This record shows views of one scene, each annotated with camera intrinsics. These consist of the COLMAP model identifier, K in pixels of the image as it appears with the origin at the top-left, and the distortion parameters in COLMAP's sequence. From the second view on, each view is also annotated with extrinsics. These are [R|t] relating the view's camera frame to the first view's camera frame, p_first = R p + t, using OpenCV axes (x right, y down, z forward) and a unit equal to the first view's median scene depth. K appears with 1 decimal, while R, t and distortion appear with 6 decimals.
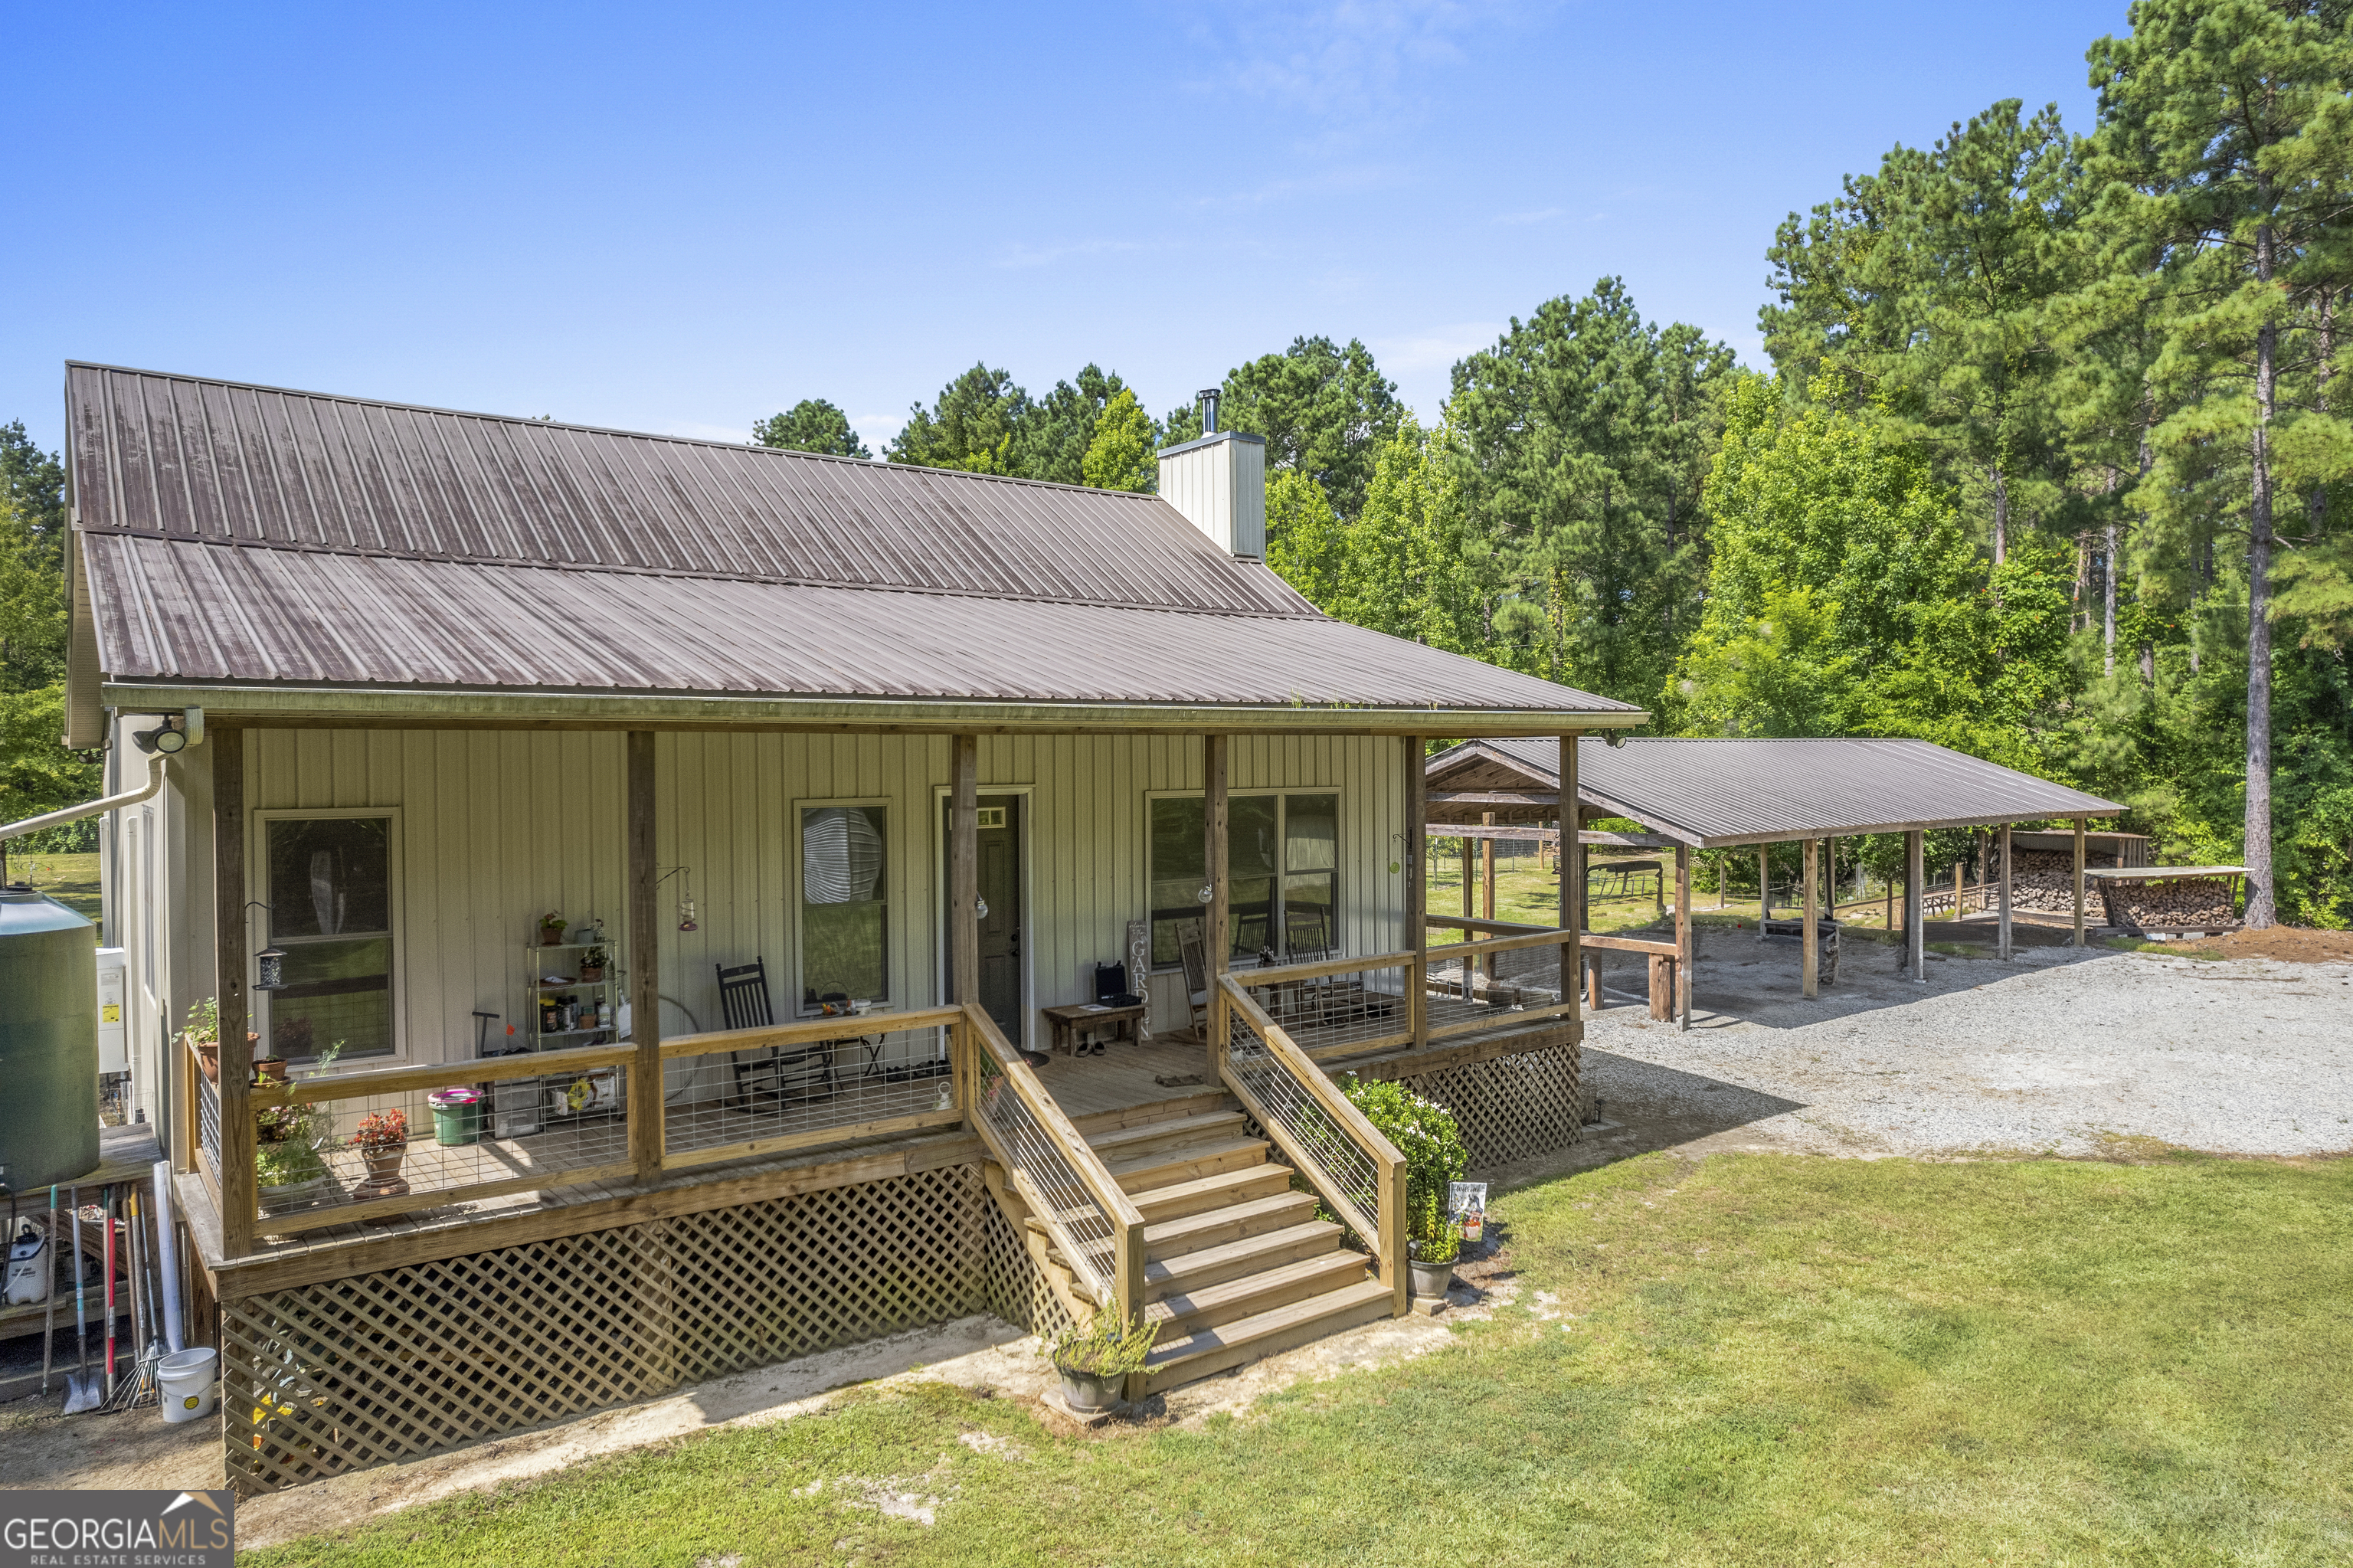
lens RADIAL K [[1487.1, 0, 1153.5], [0, 1487.1, 787.0], [0, 0, 1]] dist [-0.066129, 0.055010]
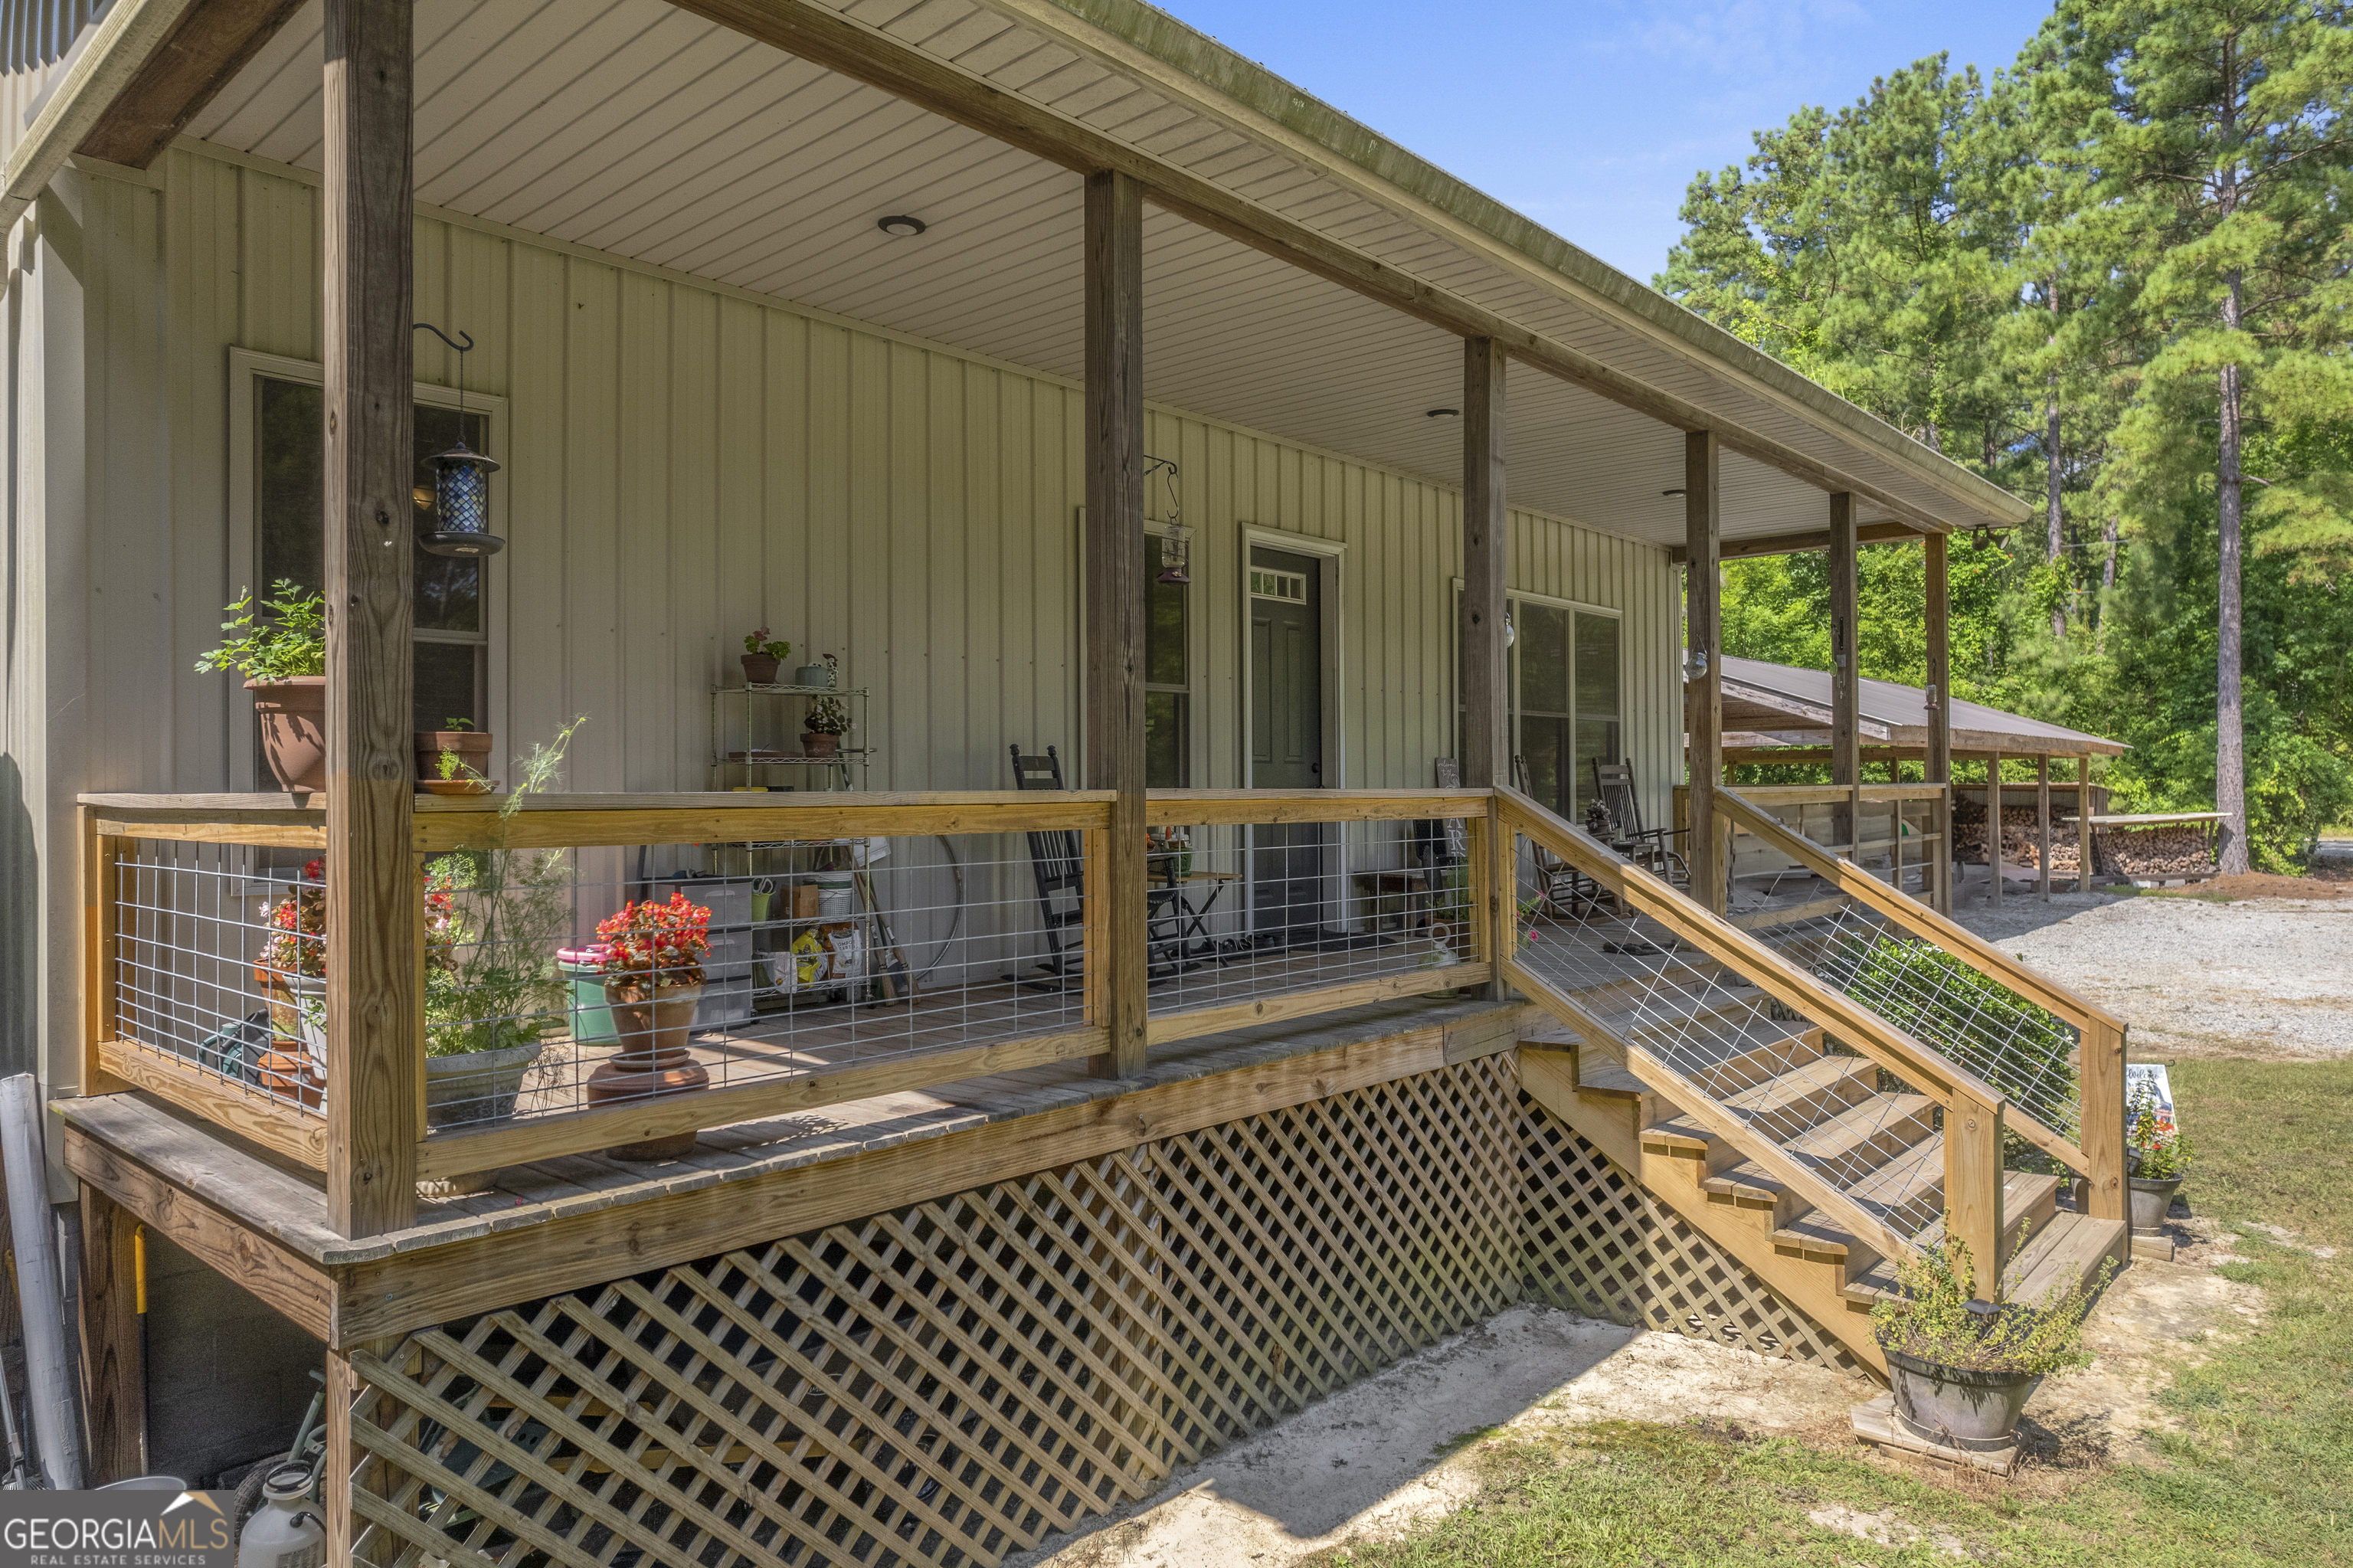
lens RADIAL K [[1487.1, 0, 1153.8], [0, 1487.1, 796.2], [0, 0, 1]] dist [-0.066129, 0.055010]
pose [[0.983775, 0.001027, 0.179406, -0.378548], [0.001947, 0.999864, -0.016402, 0.164067], [-0.179399, 0.016486, 0.983638, 0.446506]]
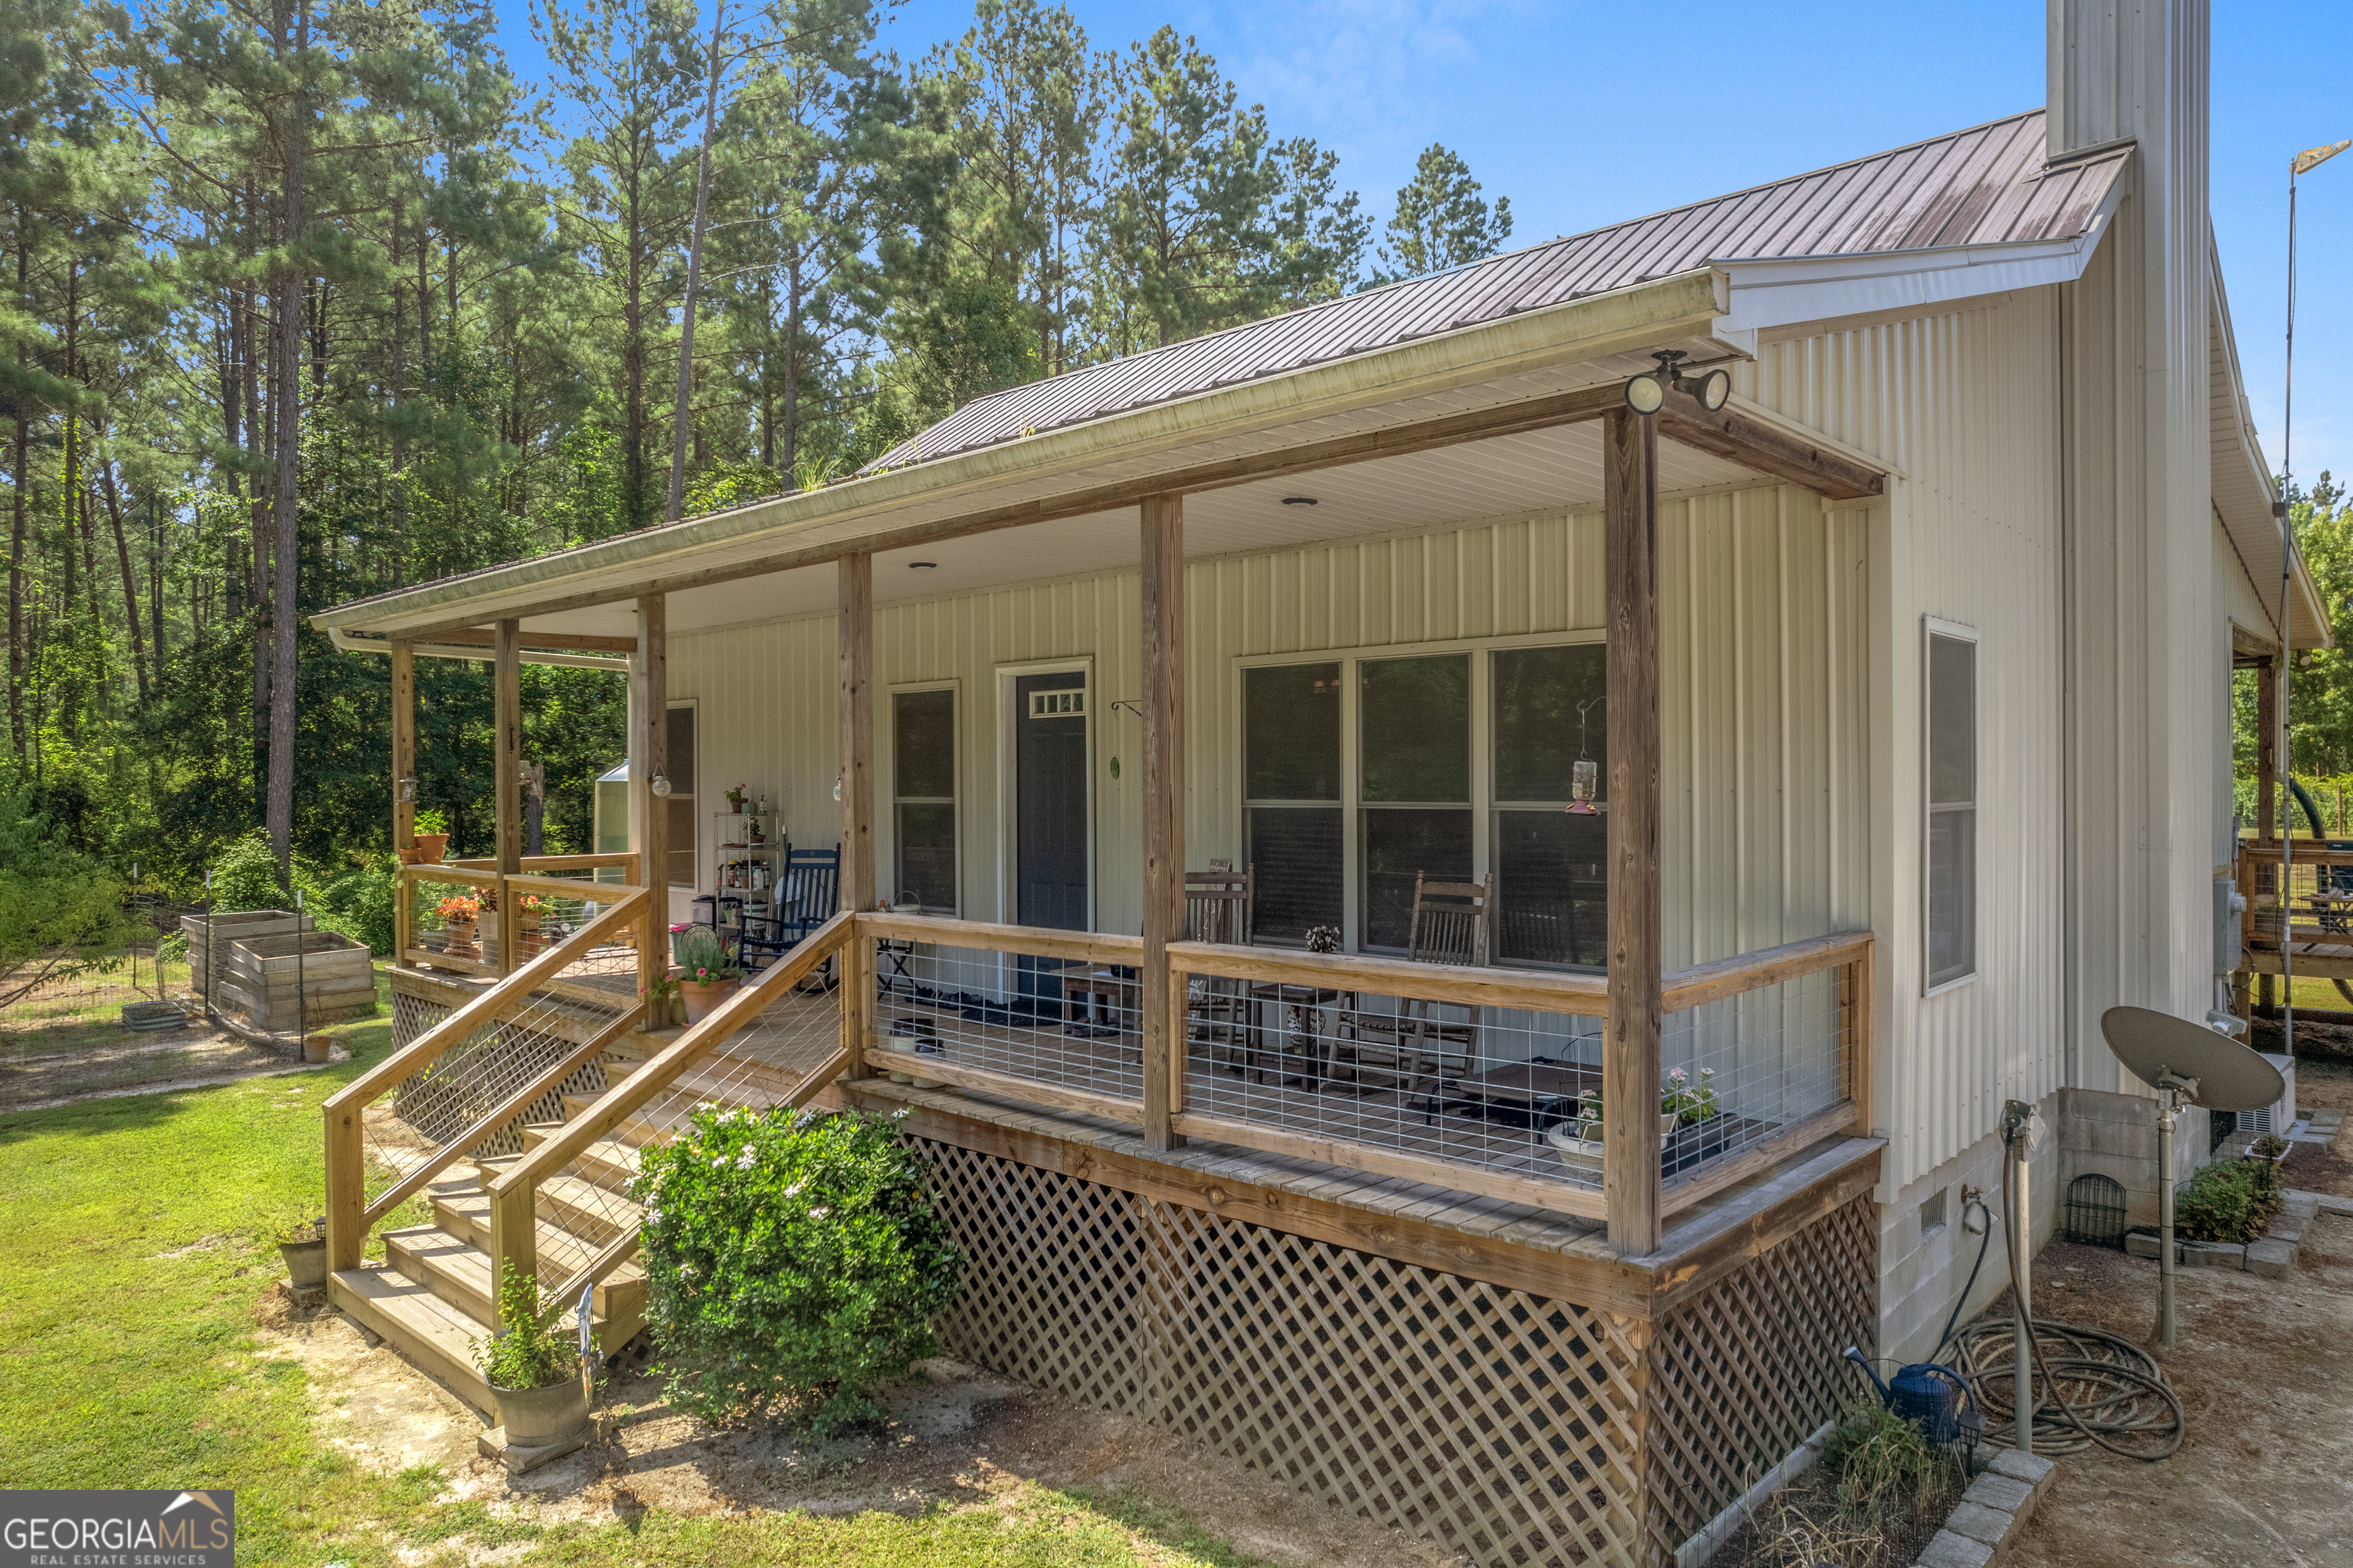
lens RADIAL K [[1487.1, 0, 1184.1], [0, 1487.1, 791.2], [0, 0, 1]] dist [-0.066129, 0.055010]
pose [[0.169932, 0.016506, -0.985318, 0.846547], [-0.015750, 0.999777, 0.014032, 0.069947], [0.985330, 0.013134, 0.170154, 1.200793]]
